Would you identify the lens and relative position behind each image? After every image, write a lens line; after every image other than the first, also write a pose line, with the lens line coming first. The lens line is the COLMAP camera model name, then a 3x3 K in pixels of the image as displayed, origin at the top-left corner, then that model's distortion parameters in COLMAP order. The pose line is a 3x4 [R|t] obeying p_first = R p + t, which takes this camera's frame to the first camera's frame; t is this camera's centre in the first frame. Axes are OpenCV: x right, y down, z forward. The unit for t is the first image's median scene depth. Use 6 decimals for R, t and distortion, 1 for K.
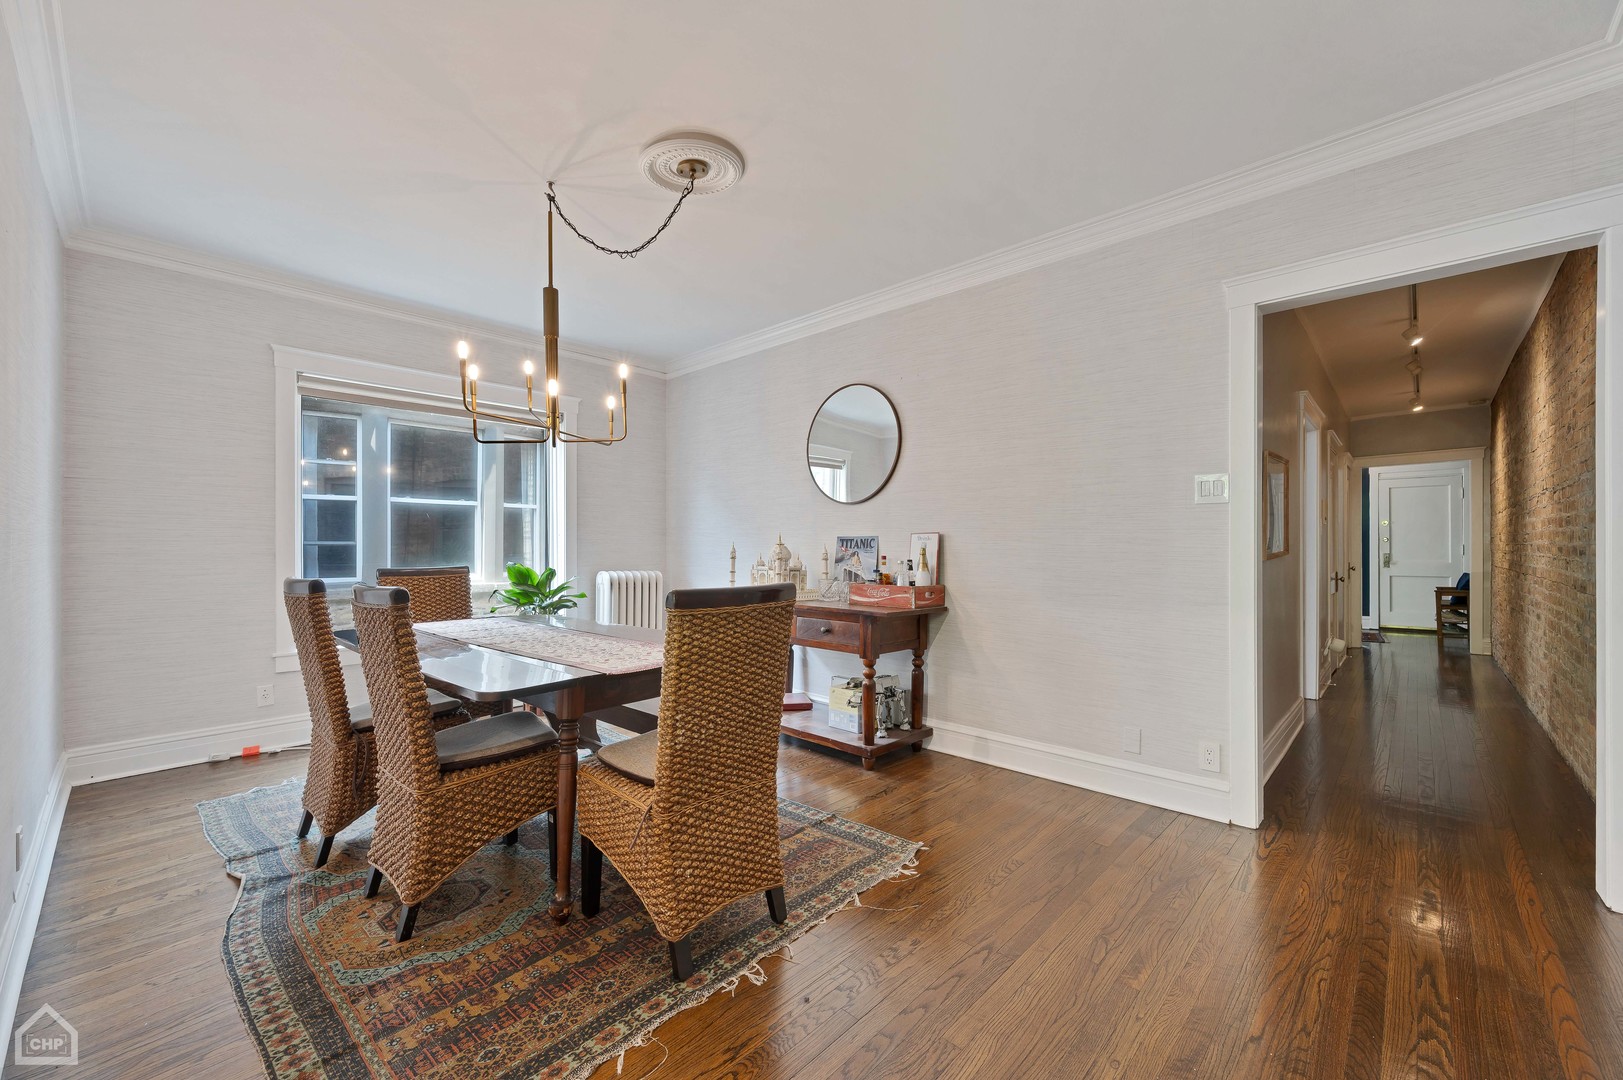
lens RADIAL K [[637.0, 0, 821.6], [0, 637.0, 546.0], [0, 0, 1]] dist [0.000810, 0.000109]
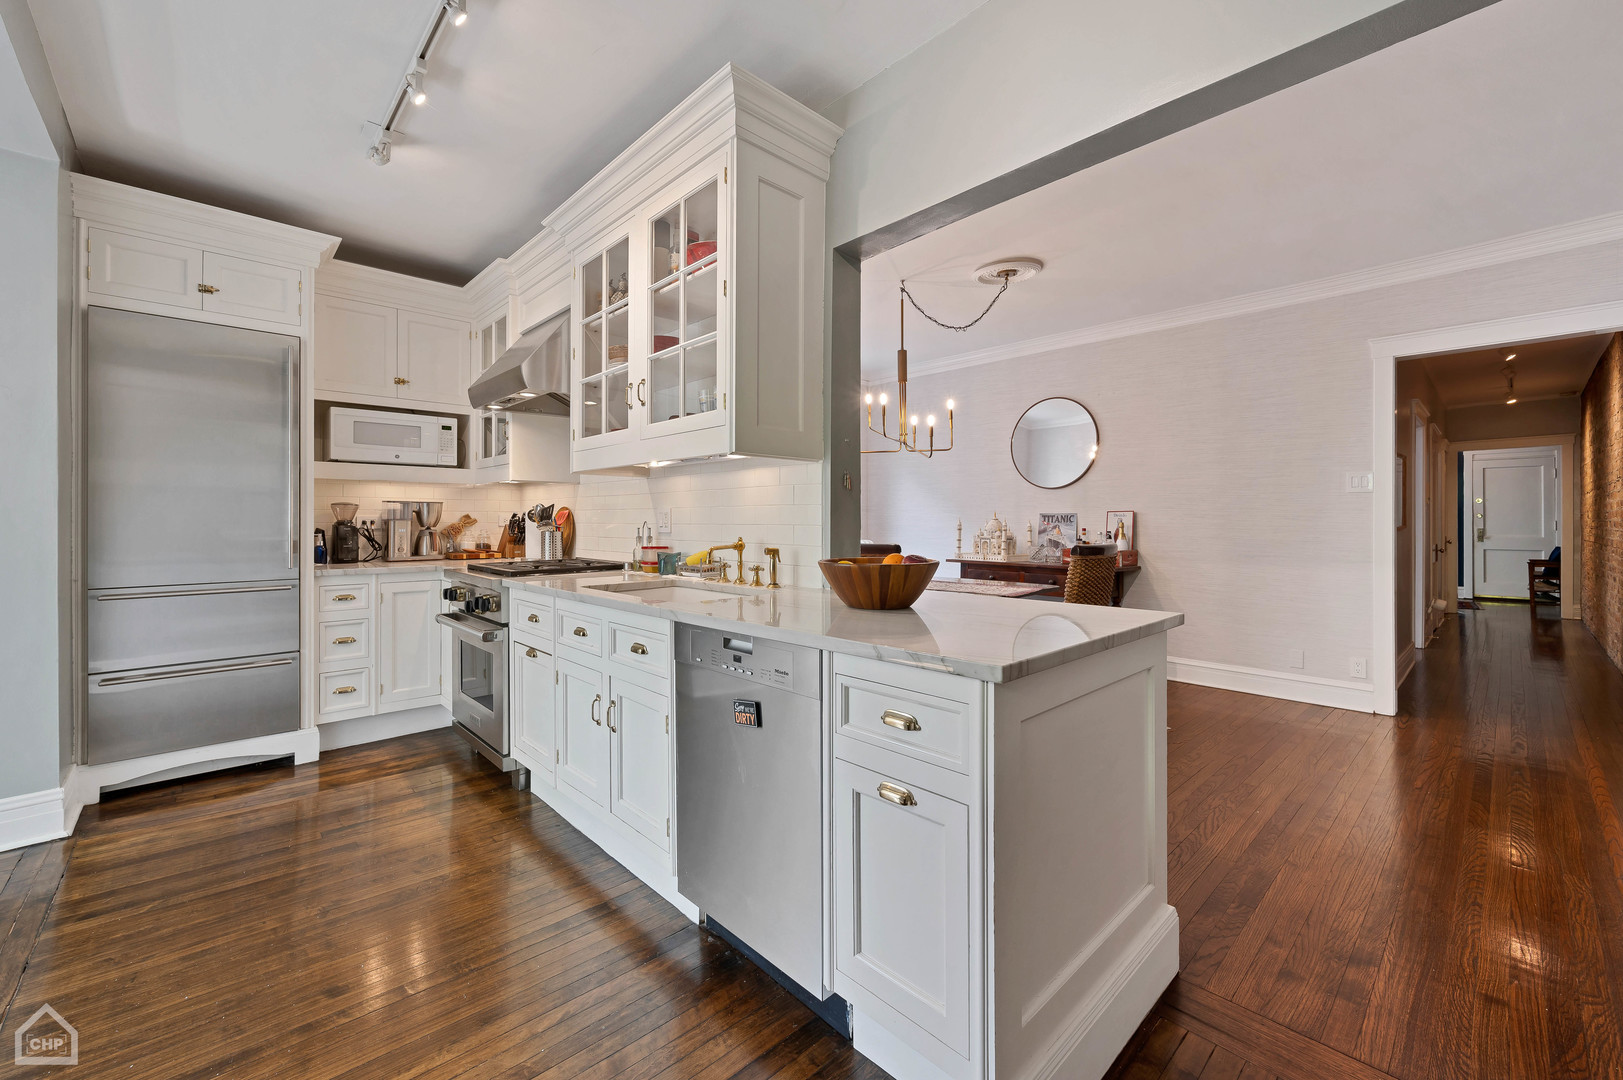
lens RADIAL K [[655.2, 0, 816.4], [0, 655.2, 519.0], [0, 0, 1]] dist [-0.000704, 0.000305]
pose [[0.998037, 0.002875, -0.062569, -0.285651], [-0.002957, 0.999995, -0.001210, -0.000586], [0.062565, 0.001393, 0.998040, -0.303889]]
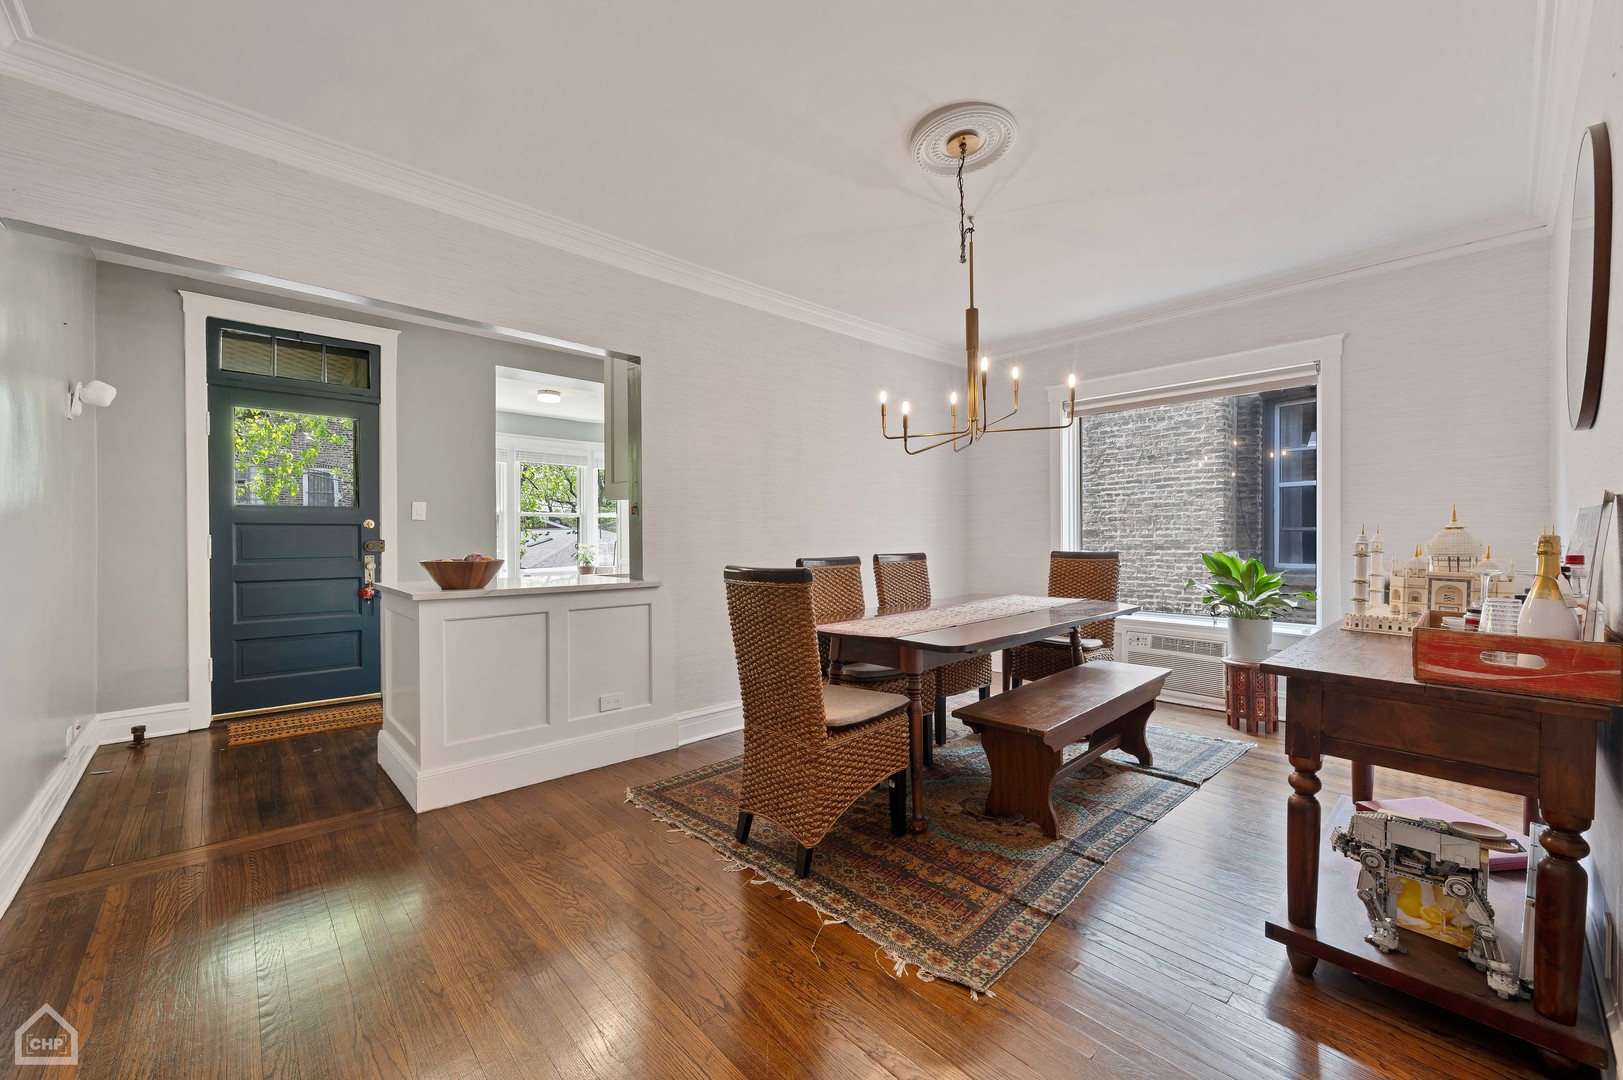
lens RADIAL K [[637.0, 0, 821.6], [0, 637.0, 546.0], [0, 0, 1]] dist [0.000810, 0.000109]
pose [[-0.061967, 0.018542, -0.997906, 0.399469], [0.005459, 0.999819, 0.018239, -0.001170], [0.998063, -0.004317, -0.062057, 0.431296]]
